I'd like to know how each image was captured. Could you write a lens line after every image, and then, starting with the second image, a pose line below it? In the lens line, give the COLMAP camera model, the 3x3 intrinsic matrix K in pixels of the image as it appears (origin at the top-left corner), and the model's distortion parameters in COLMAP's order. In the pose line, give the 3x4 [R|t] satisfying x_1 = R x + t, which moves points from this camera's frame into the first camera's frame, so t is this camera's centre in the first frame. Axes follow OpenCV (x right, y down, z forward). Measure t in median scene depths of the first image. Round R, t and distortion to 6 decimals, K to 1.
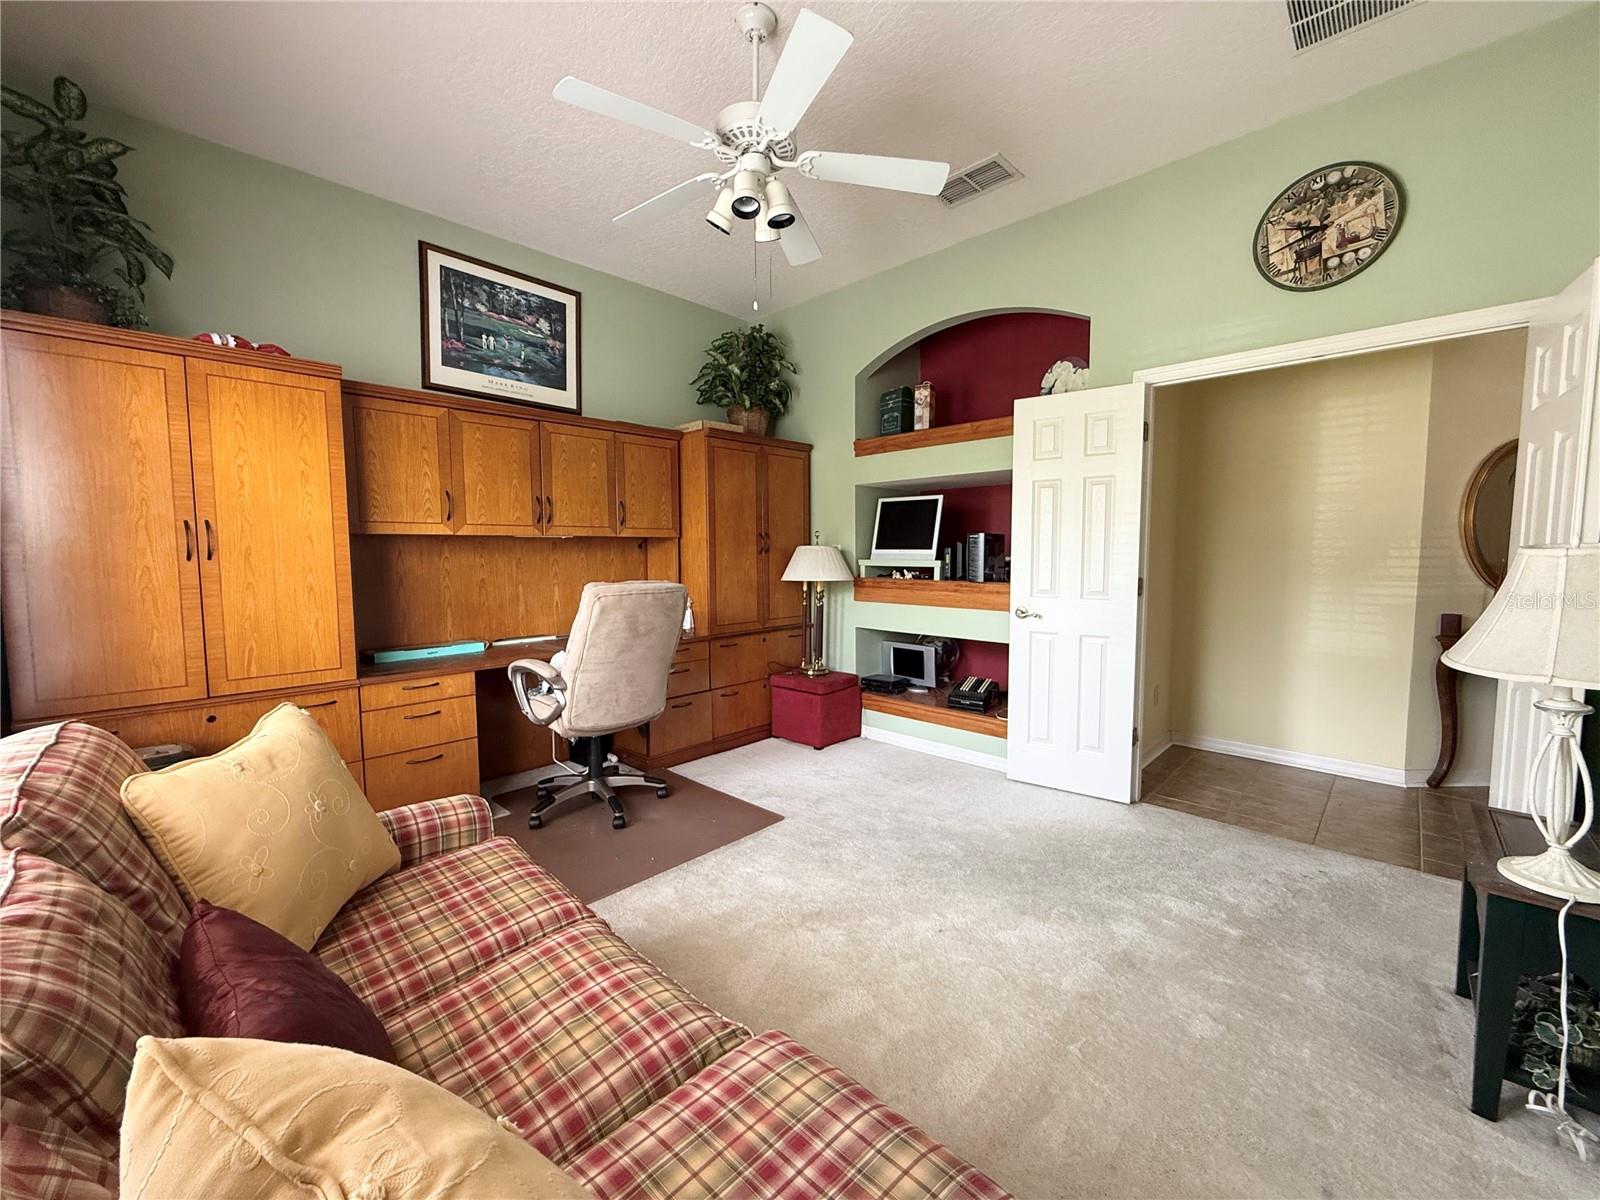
lens RADIAL K [[638.8, 0, 798.1], [0, 638.8, 597.2], [0, 0, 1]] dist [0.000443, 0.000133]
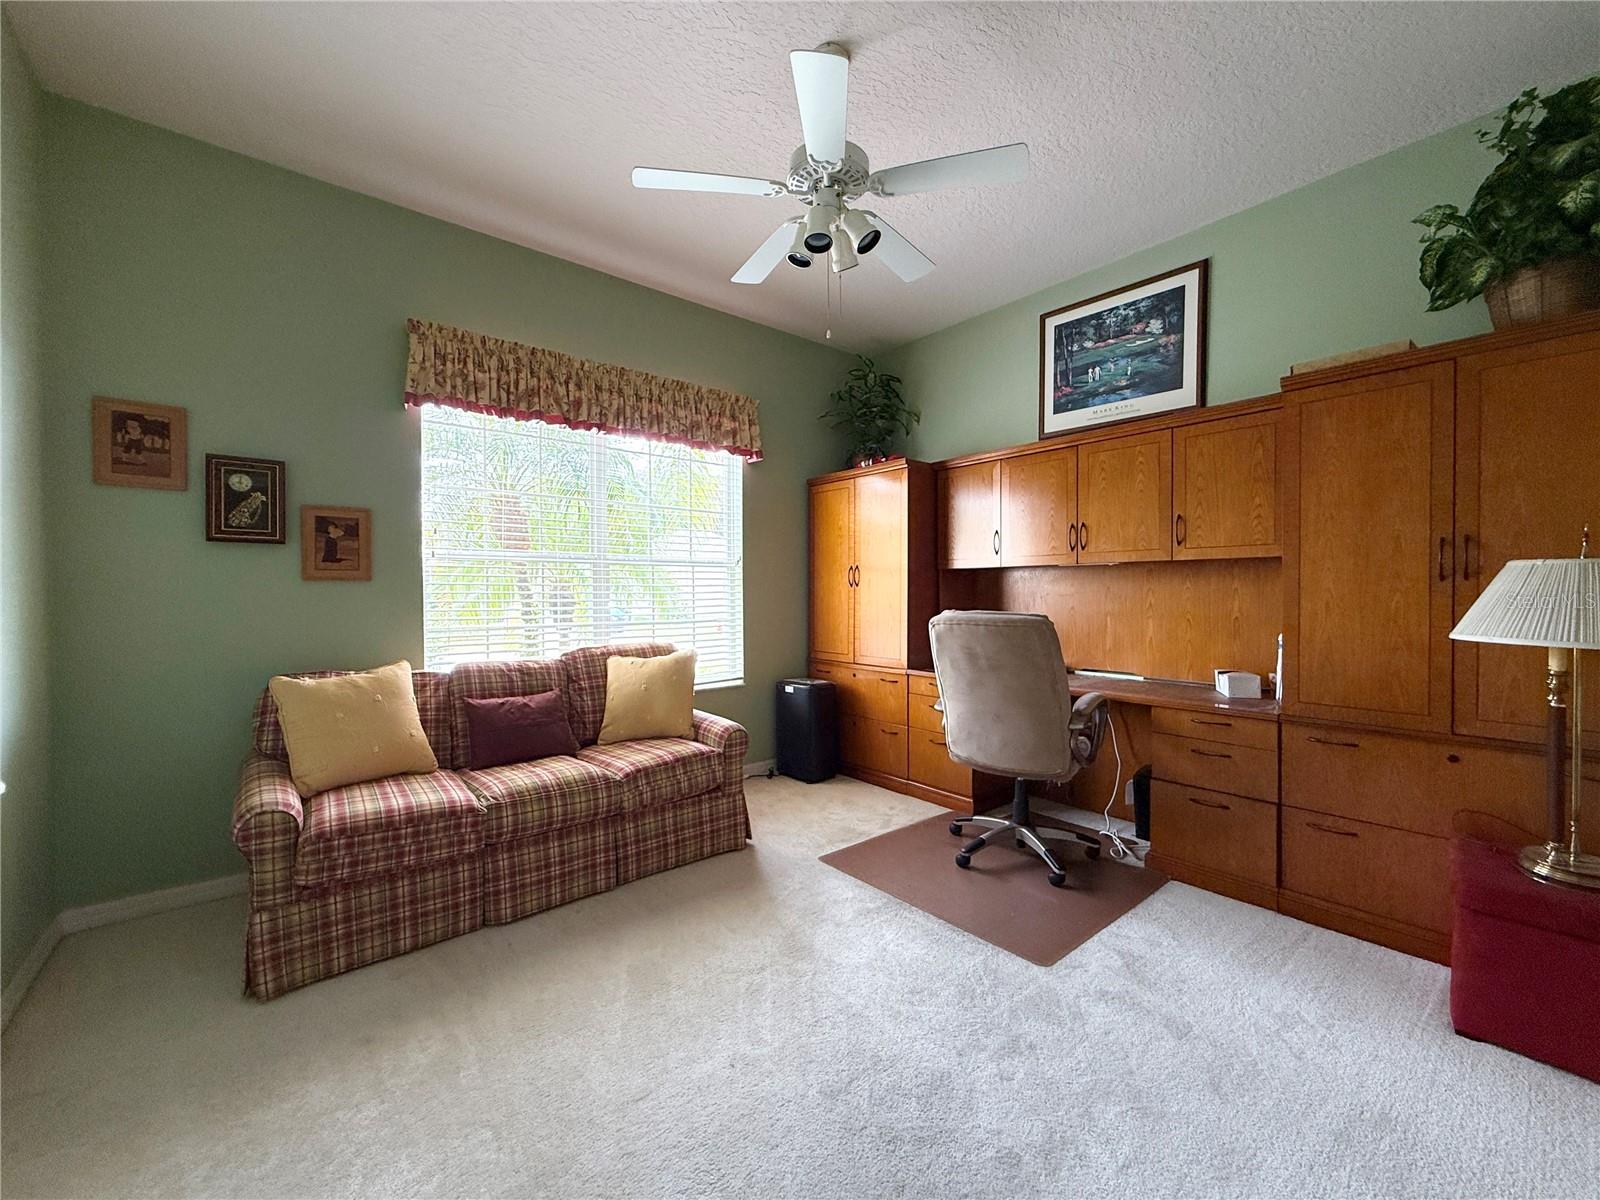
lens RADIAL K [[638.8, 0, 799.5], [0, 638.8, 596.5], [0, 0, 1]] dist [0.000443, 0.000133]
pose [[-0.111788, 0.020486, -0.993521, 0.567208], [-0.066916, 0.997363, 0.028094, -0.043650], [0.991477, 0.069623, -0.110122, 0.656937]]
